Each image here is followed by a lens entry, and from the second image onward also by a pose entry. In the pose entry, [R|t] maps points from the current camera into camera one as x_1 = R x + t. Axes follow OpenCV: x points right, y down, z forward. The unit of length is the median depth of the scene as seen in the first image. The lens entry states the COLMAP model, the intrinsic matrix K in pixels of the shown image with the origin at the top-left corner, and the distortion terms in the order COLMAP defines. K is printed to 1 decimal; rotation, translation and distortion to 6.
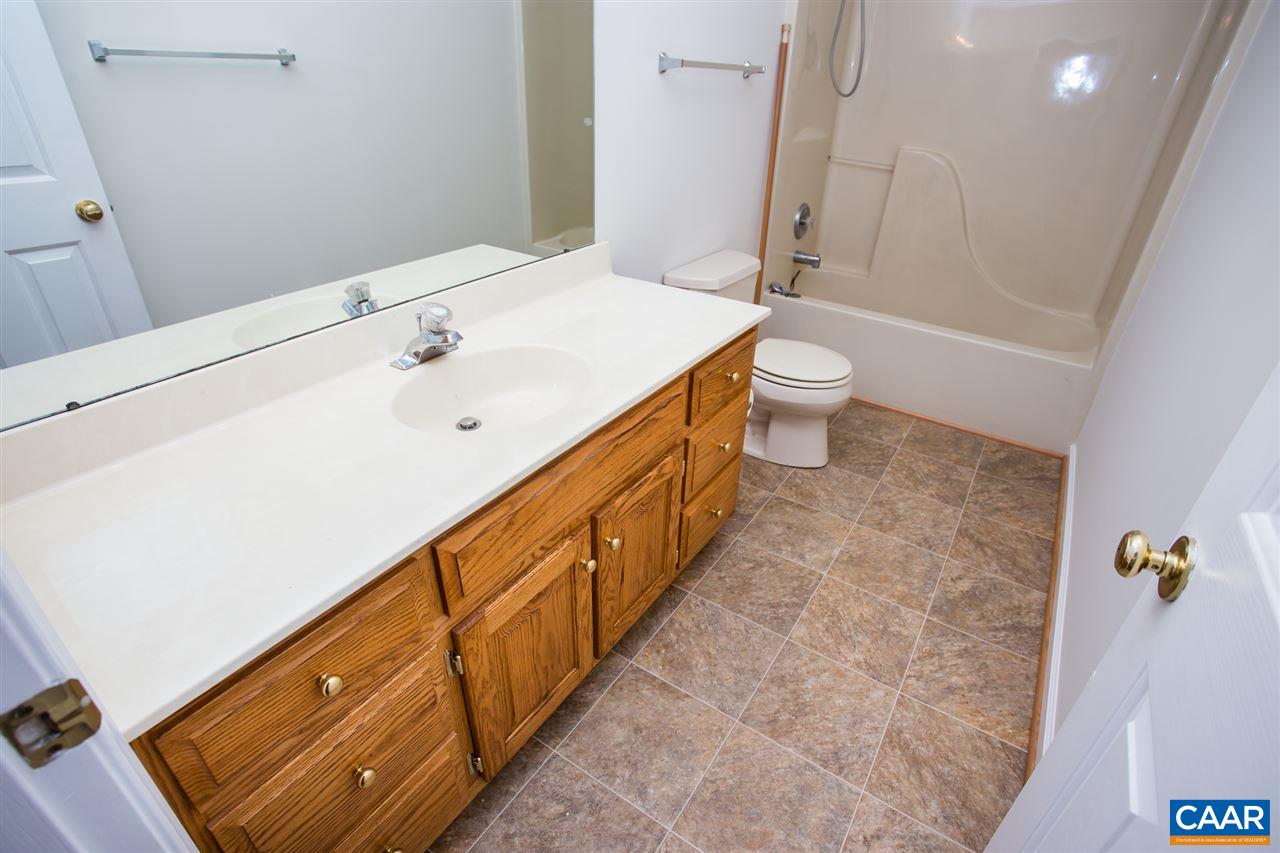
lens RADIAL K [[635.7, 0, 634.4], [0, 635.7, 442.9], [0, 0, 1]] dist [-0.068303, 0.025783]
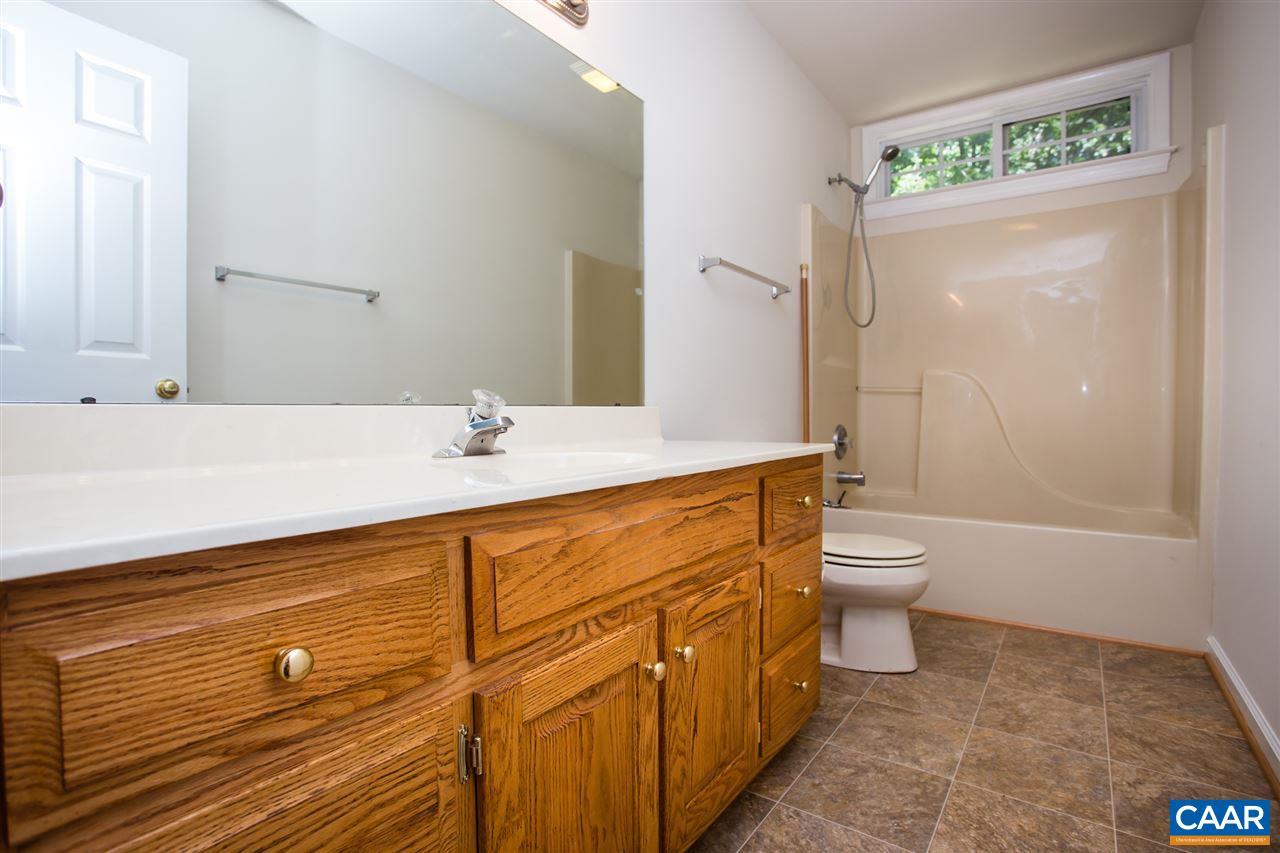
lens RADIAL K [[635.7, 0, 632.7], [0, 635.7, 423.8], [0, 0, 1]] dist [-0.068303, 0.025783]
pose [[0.998692, -0.026575, -0.043674, -0.040582], [0.002086, 0.874750, -0.484569, 0.205335], [0.051081, 0.483845, 0.873662, 0.136868]]
